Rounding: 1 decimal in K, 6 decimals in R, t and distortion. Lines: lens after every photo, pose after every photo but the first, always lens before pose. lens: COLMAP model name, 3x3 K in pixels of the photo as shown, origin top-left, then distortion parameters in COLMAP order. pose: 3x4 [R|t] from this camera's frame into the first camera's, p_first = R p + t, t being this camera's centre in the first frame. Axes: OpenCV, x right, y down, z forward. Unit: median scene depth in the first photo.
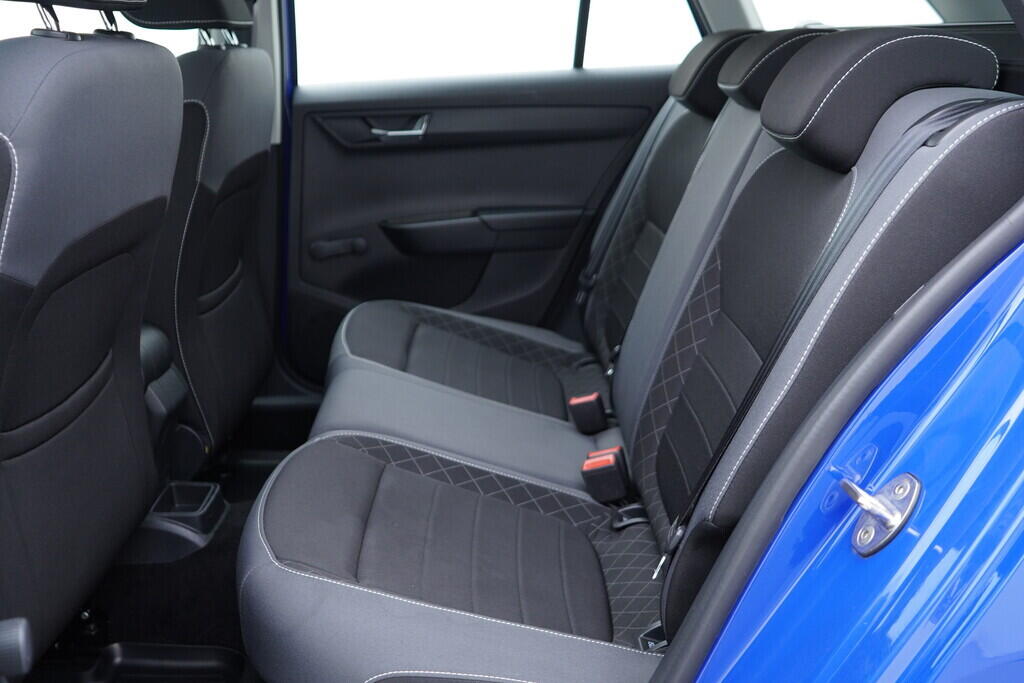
lens RADIAL K [[1073.5, 0, 514.4], [0, 1073.5, 340.4], [0, 0, 1]] dist [0.003661, 0.000000]
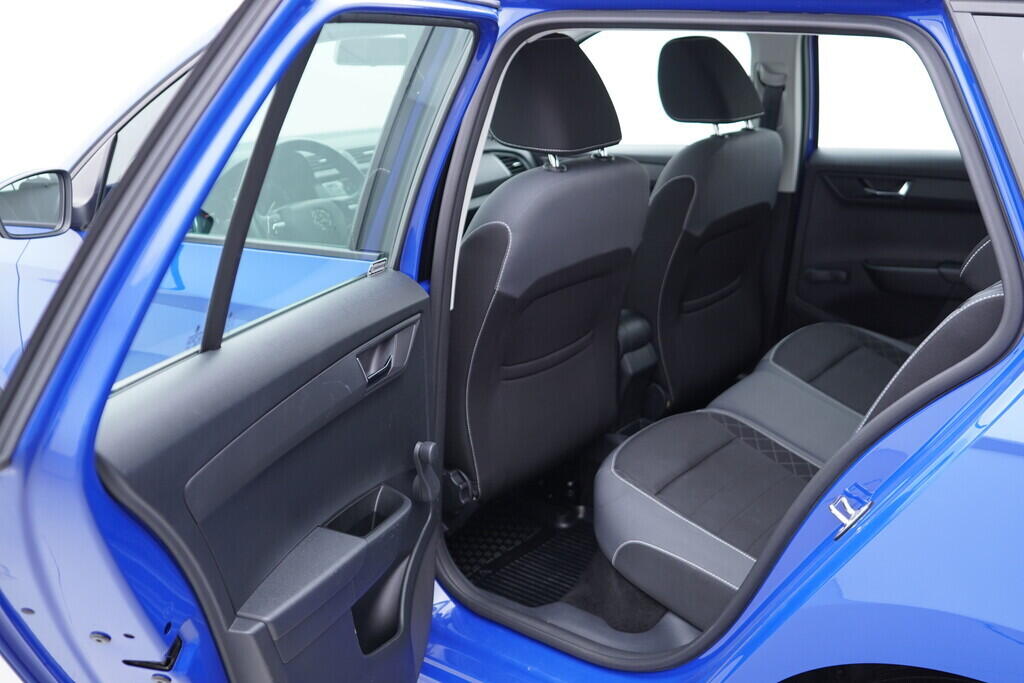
lens RADIAL K [[1073.5, 0, 509.9], [0, 1073.5, 342.5], [0, 0, 1]] dist [0.003661, 0.000000]
pose [[0.780817, 0.191081, -0.594822, 0.426763], [-0.166445, 0.981294, 0.096742, -0.092225], [0.602181, 0.023467, 0.798015, -0.338887]]
